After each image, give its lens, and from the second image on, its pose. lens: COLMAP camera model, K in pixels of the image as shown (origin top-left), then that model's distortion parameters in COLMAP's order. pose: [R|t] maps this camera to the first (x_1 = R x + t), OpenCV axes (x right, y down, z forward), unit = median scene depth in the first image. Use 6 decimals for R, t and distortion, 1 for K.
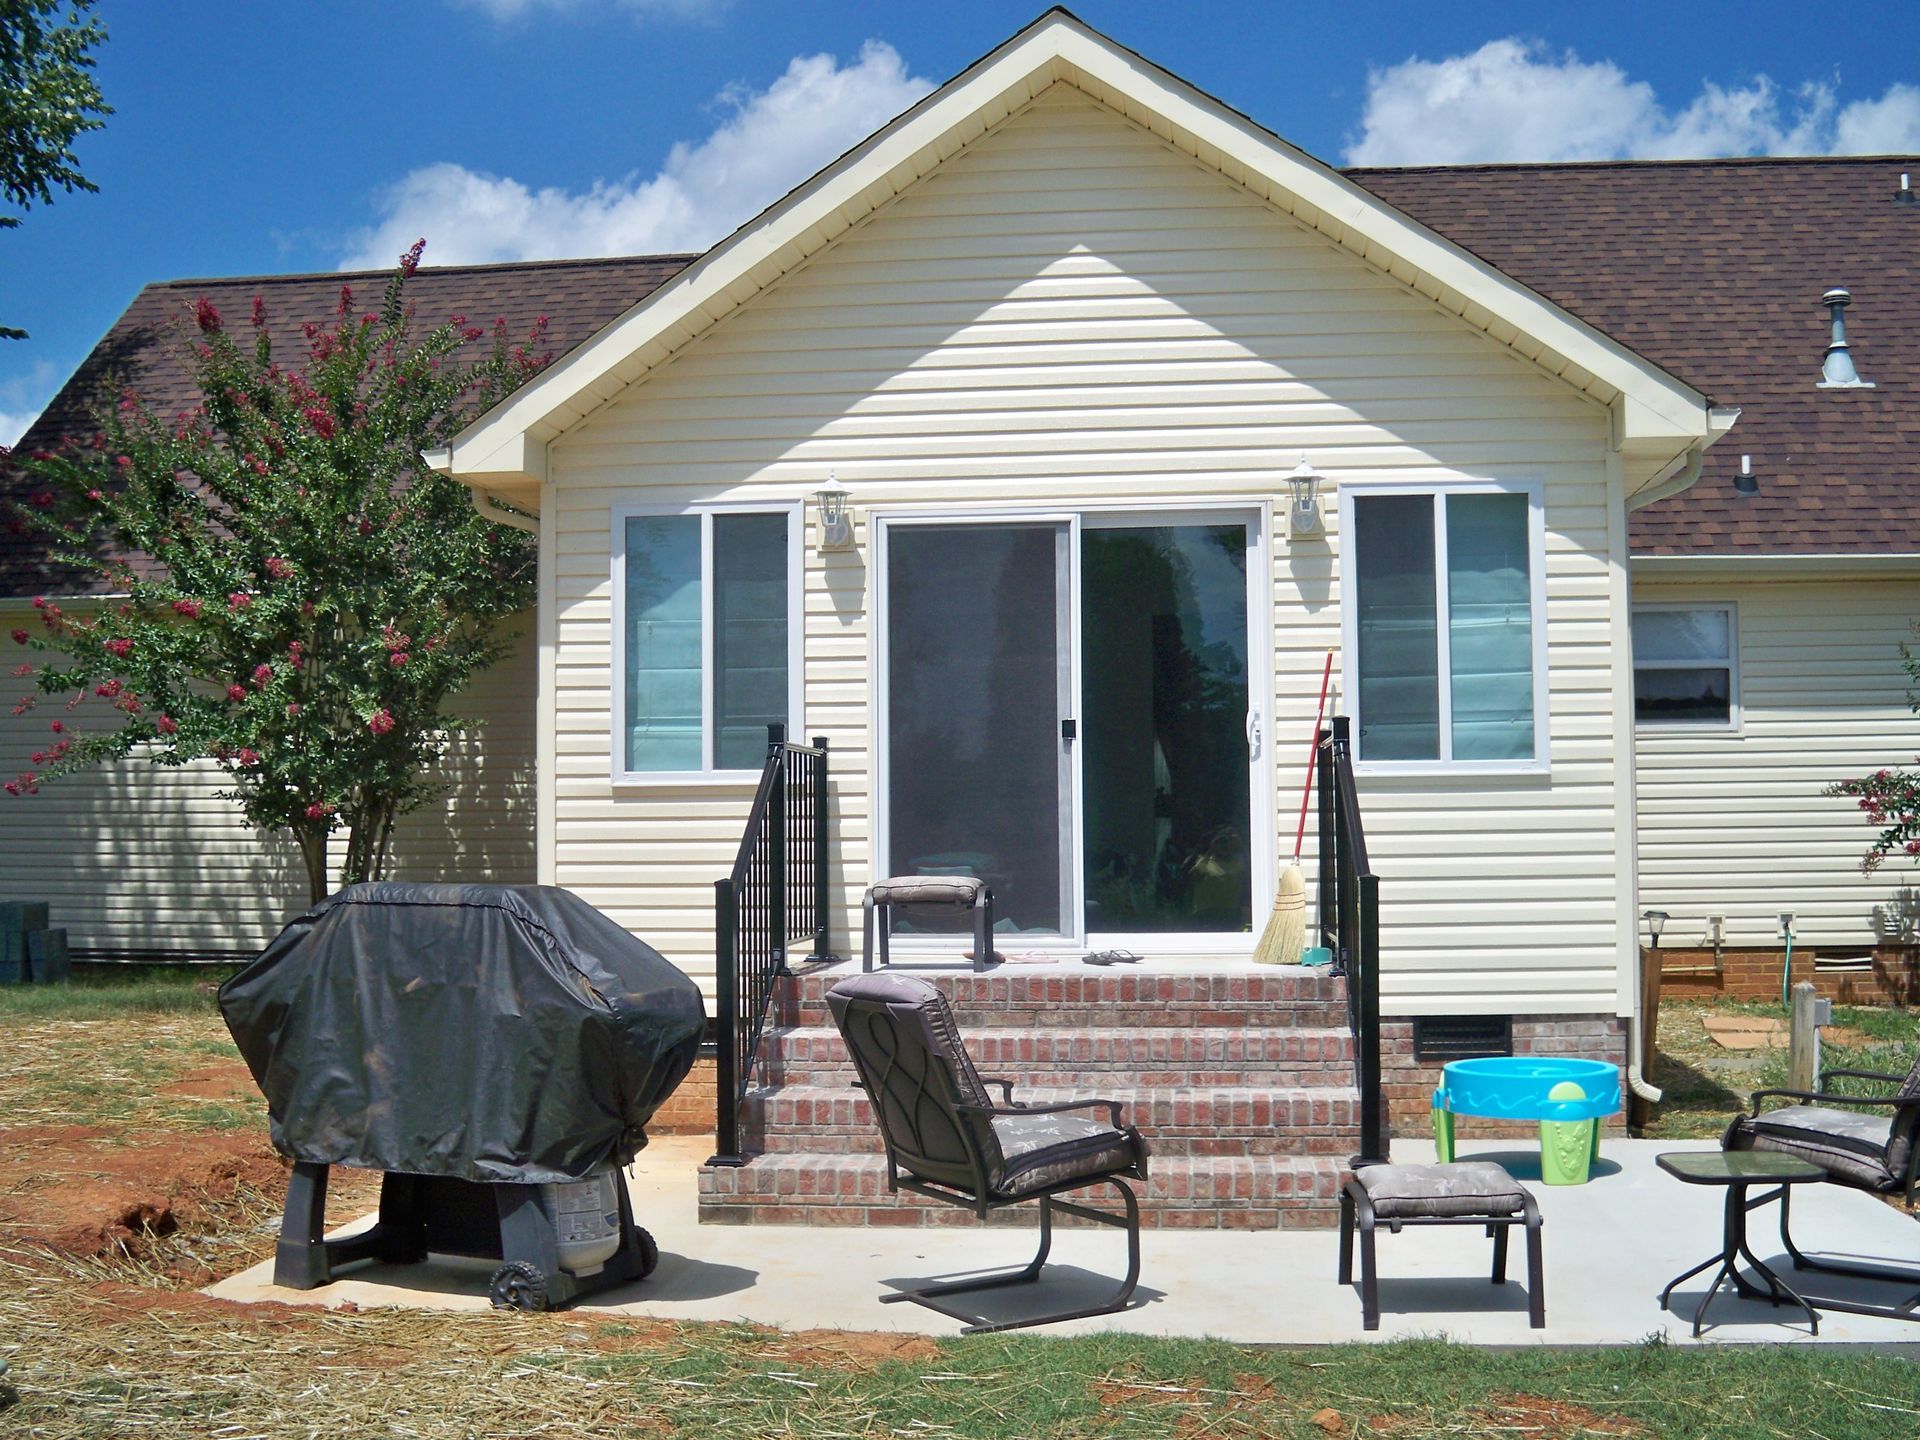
lens RADIAL K [[2151.0, 0, 955.1], [0, 2151.0, 725.3], [0, 0, 1]] dist [-0.121592, 0.000000]
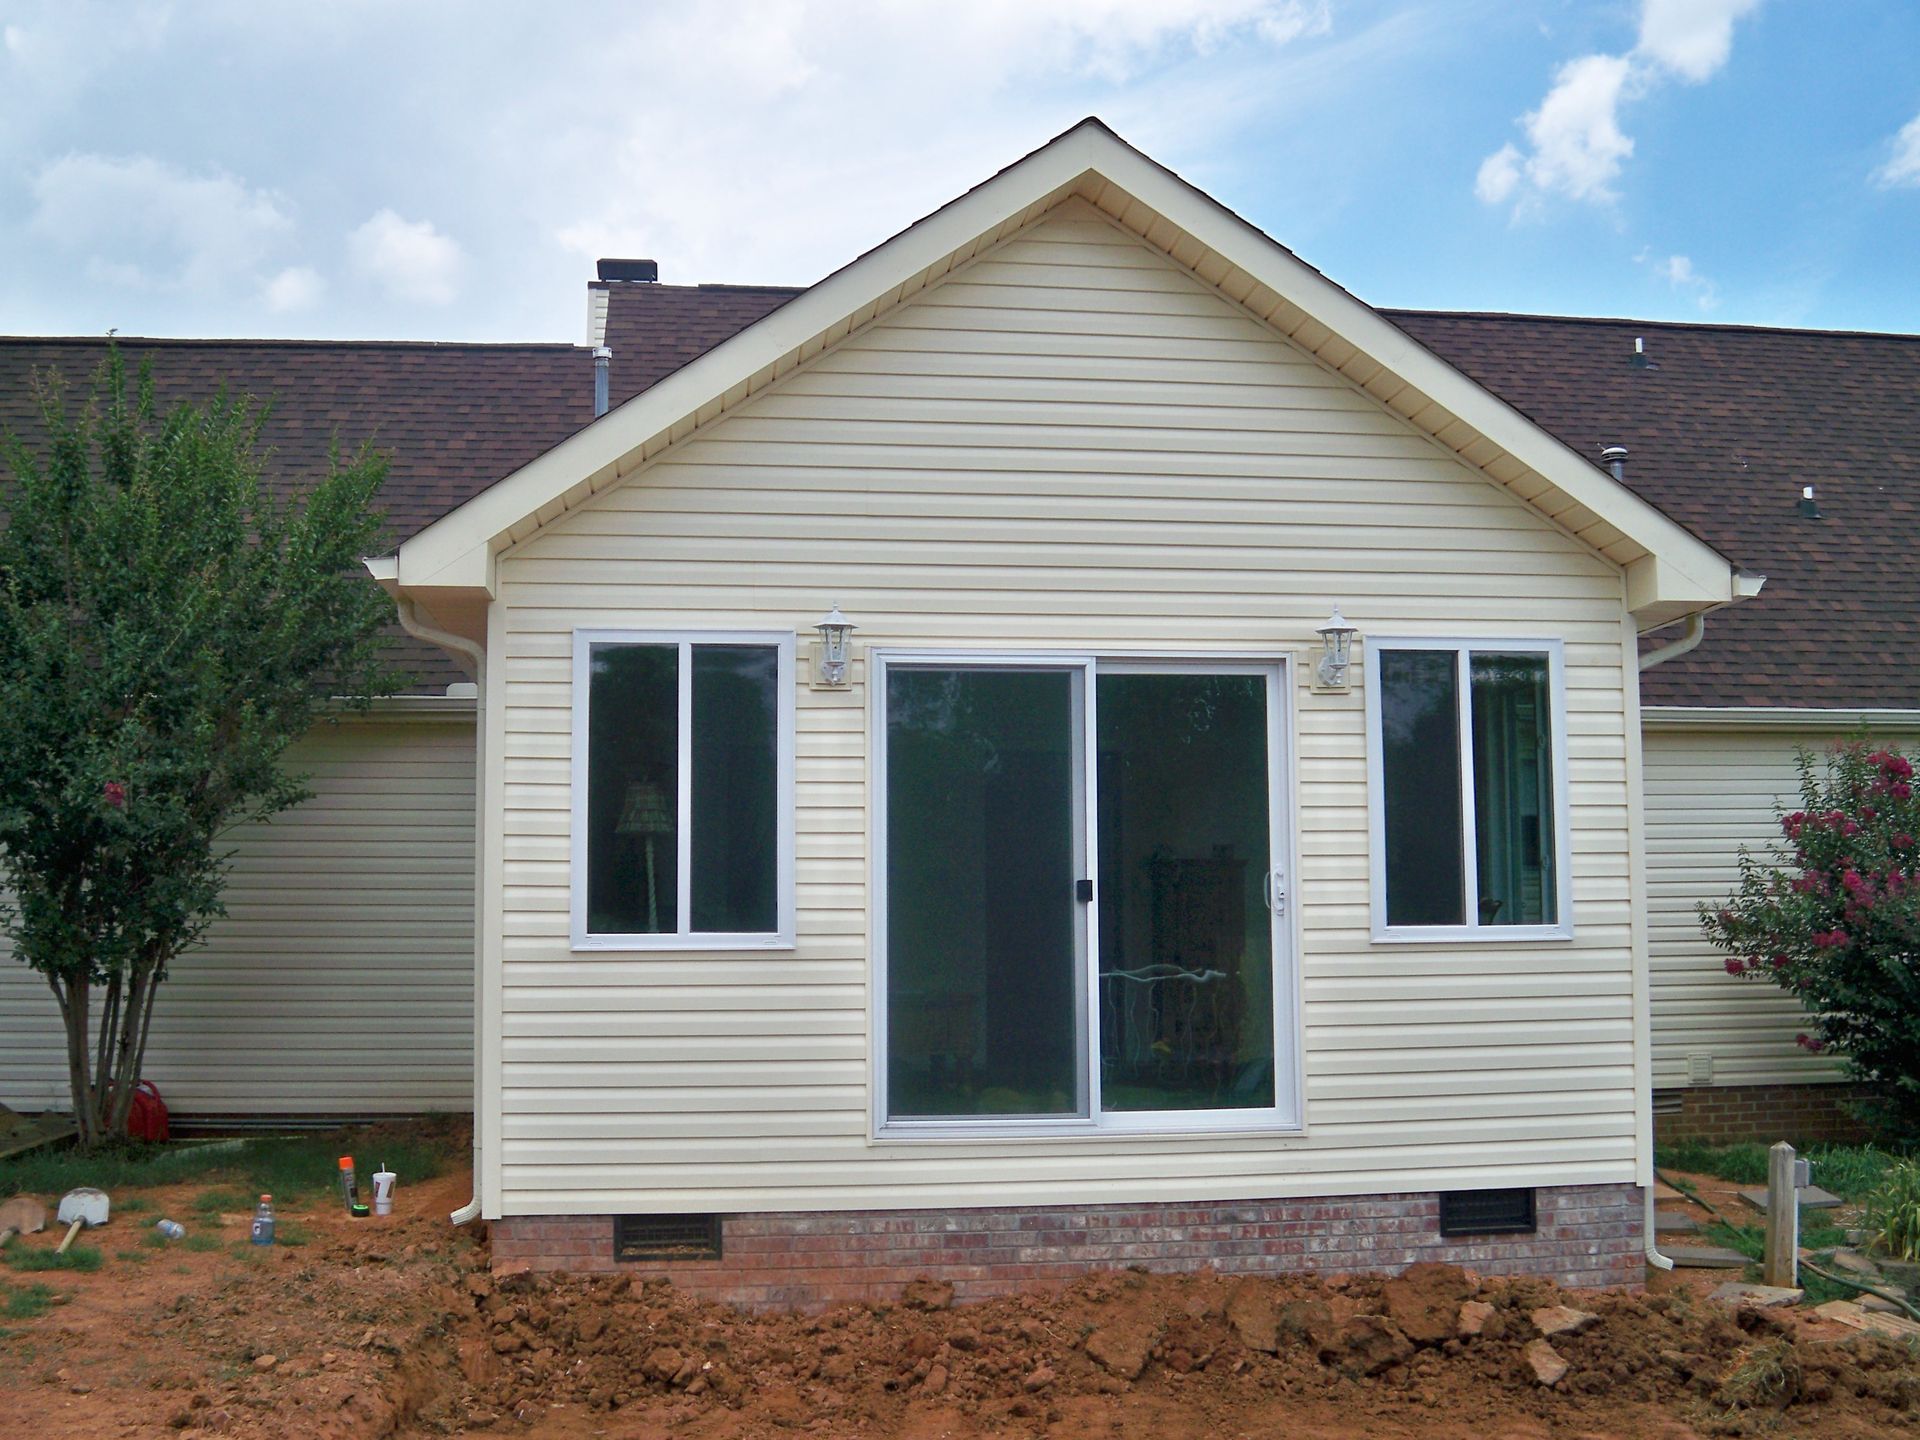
lens RADIAL K [[2151.0, 0, 962.7], [0, 2151.0, 713.8], [0, 0, 1]] dist [-0.121592, 0.000000]
pose [[0.968271, 0.025947, 0.248553, -0.225939], [-0.012174, 0.998312, -0.056792, -0.020427], [-0.249607, 0.051964, 0.966952, 0.114438]]
